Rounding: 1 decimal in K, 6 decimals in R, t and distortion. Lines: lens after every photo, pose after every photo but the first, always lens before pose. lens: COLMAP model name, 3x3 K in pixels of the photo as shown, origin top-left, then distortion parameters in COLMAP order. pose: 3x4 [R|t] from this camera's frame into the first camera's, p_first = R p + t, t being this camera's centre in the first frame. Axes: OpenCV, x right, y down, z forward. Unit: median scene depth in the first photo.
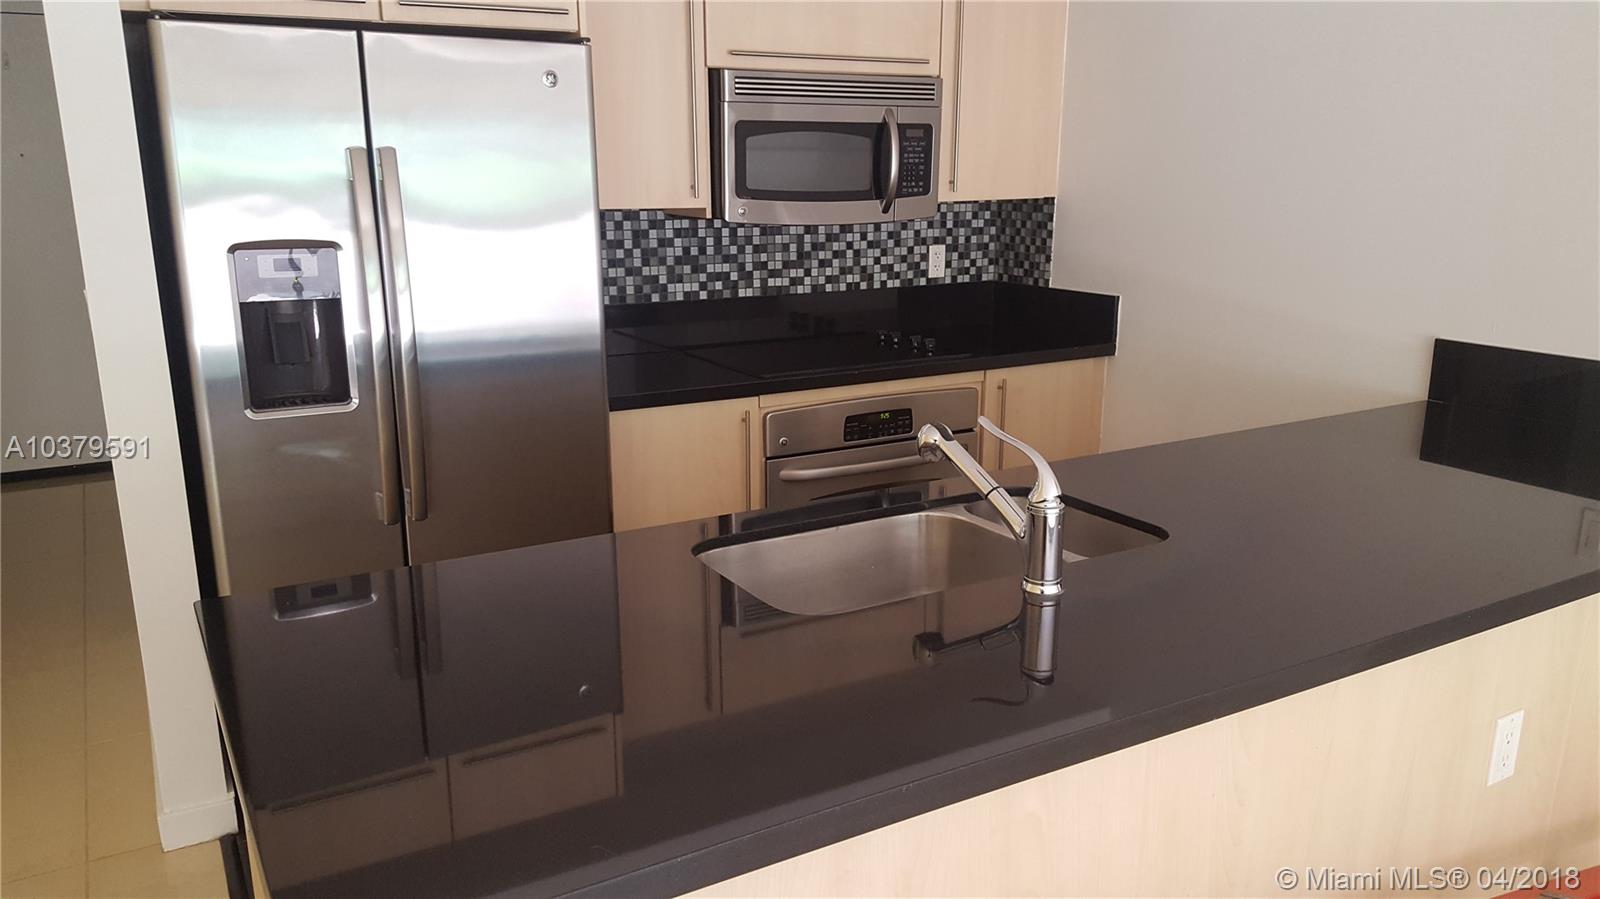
lens RADIAL K [[1200.5, 0, 800.0], [0, 1200.5, 449.5], [0, 0, 1]] dist [0.002828, -0.002086]
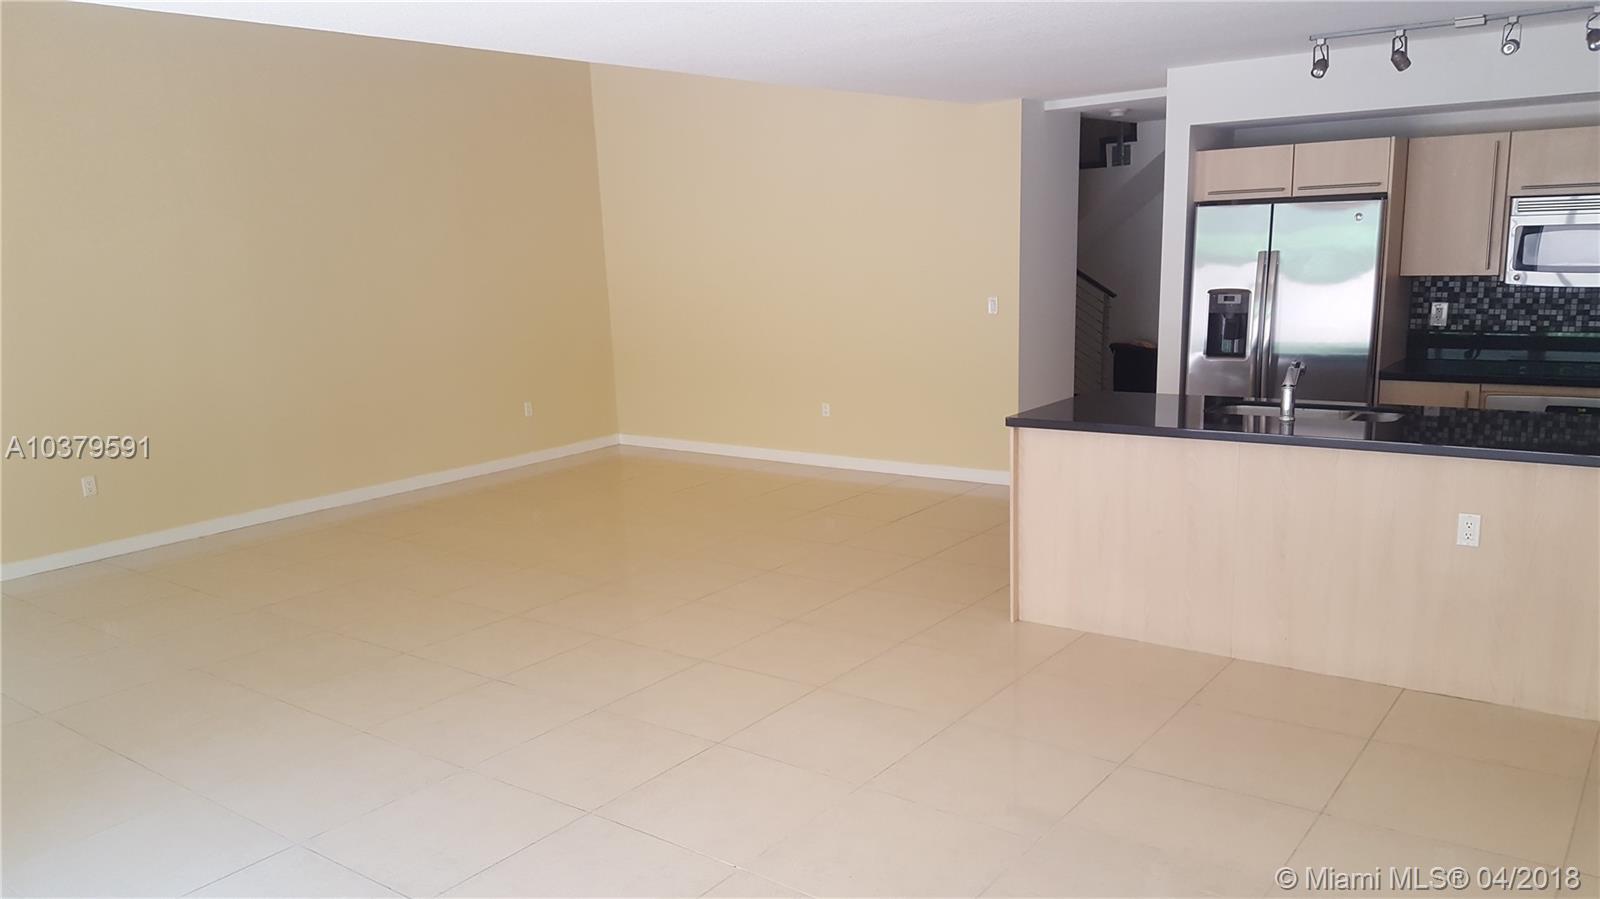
lens RADIAL K [[1200.5, 0, 800.0], [0, 1200.5, 449.5], [0, 0, 1]] dist [0.002828, -0.002086]
pose [[0.386255, 0.151919, -0.909795, 1.044970], [-0.175460, 0.980435, 0.089223, 0.058886], [0.905550, 0.125170, 0.405354, -0.522691]]
